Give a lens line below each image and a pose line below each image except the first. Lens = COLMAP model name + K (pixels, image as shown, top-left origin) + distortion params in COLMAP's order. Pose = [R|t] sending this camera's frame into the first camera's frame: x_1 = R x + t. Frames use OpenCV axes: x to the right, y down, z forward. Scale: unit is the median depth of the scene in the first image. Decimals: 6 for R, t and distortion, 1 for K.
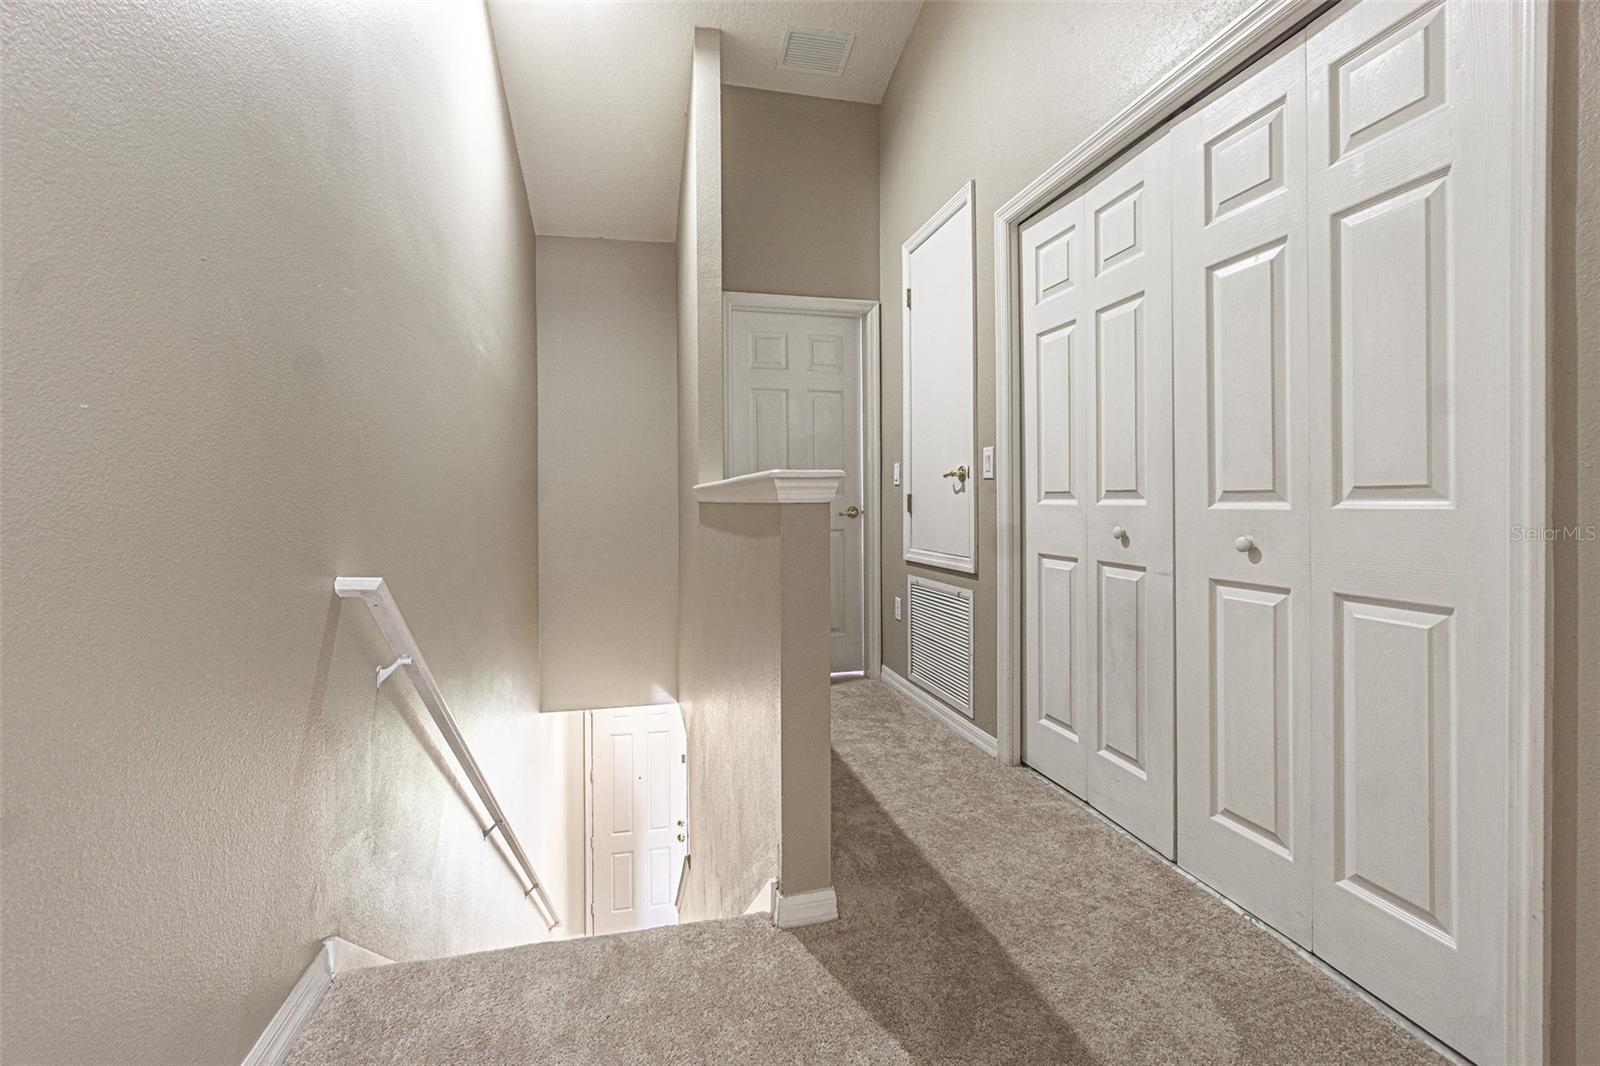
lens RADIAL K [[700.6, 0, 796.6], [0, 700.6, 501.3], [0, 0, 1]] dist [-0.001153, -0.000075]
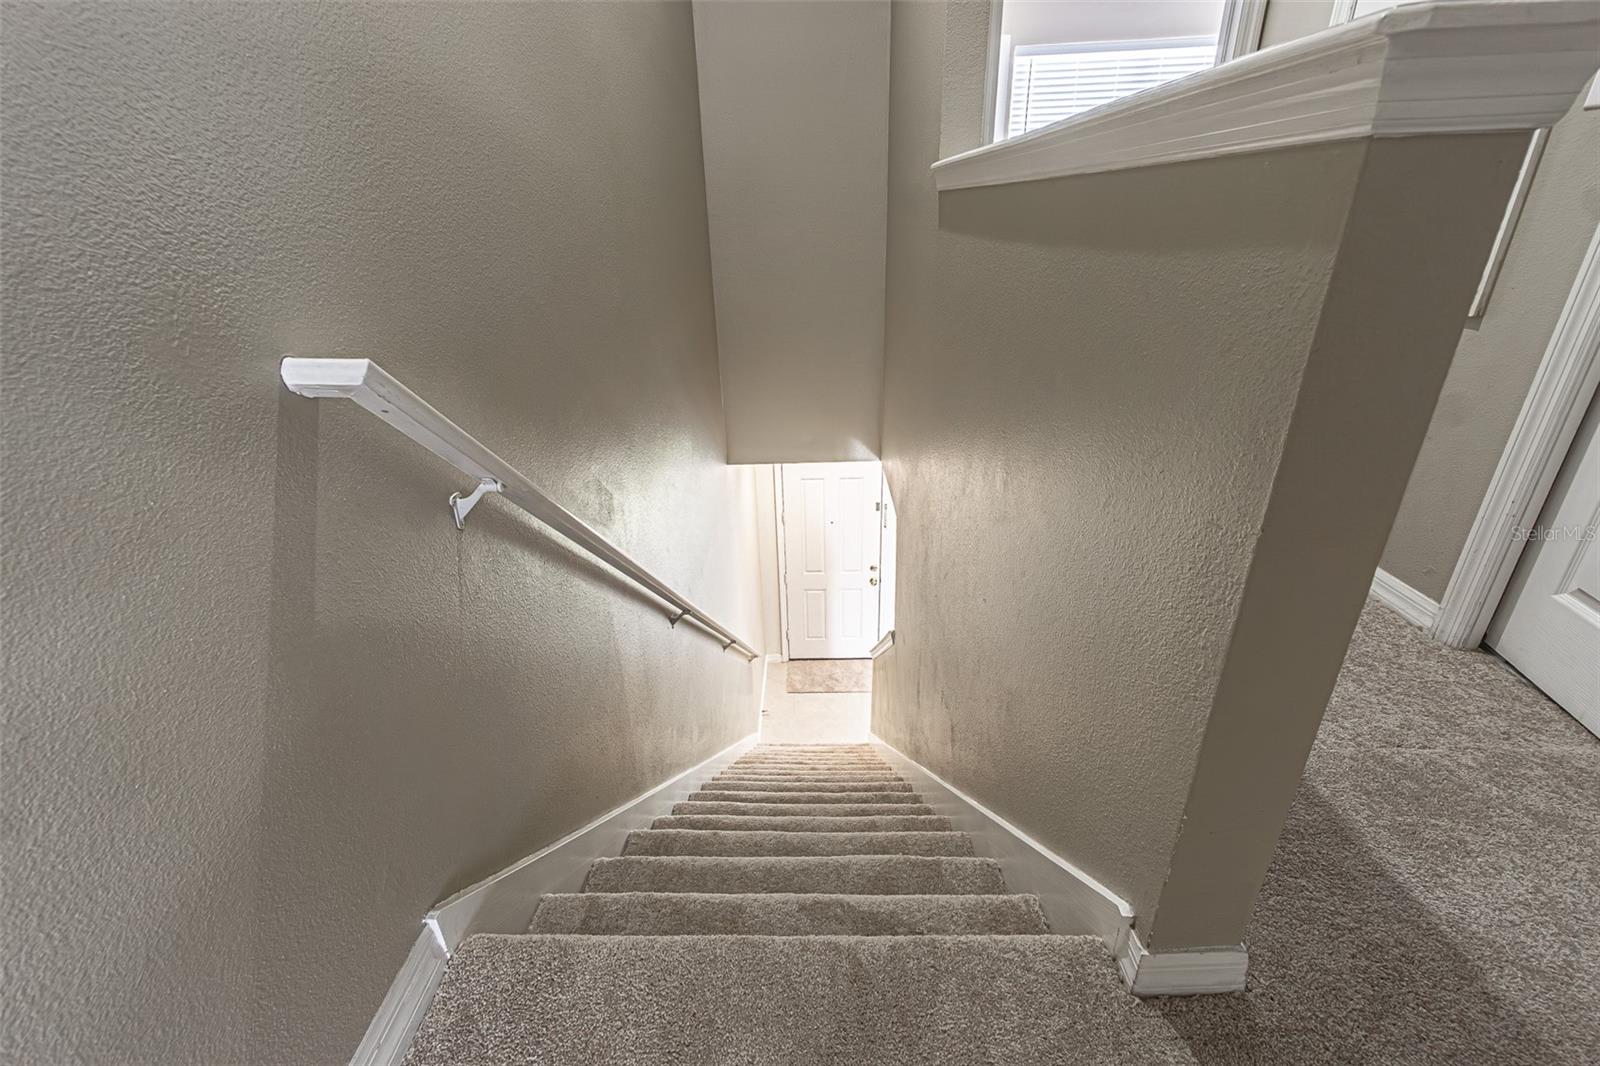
lens RADIAL K [[693.7, 0, 789.7], [0, 693.7, 523.1], [0, 0, 1]] dist [-0.000335, 0.000189]
pose [[0.966911, 0.080671, -0.242022, -0.115178], [0.027340, 0.910457, 0.412700, 0.014563], [0.253643, -0.405661, 0.878125, 0.358759]]
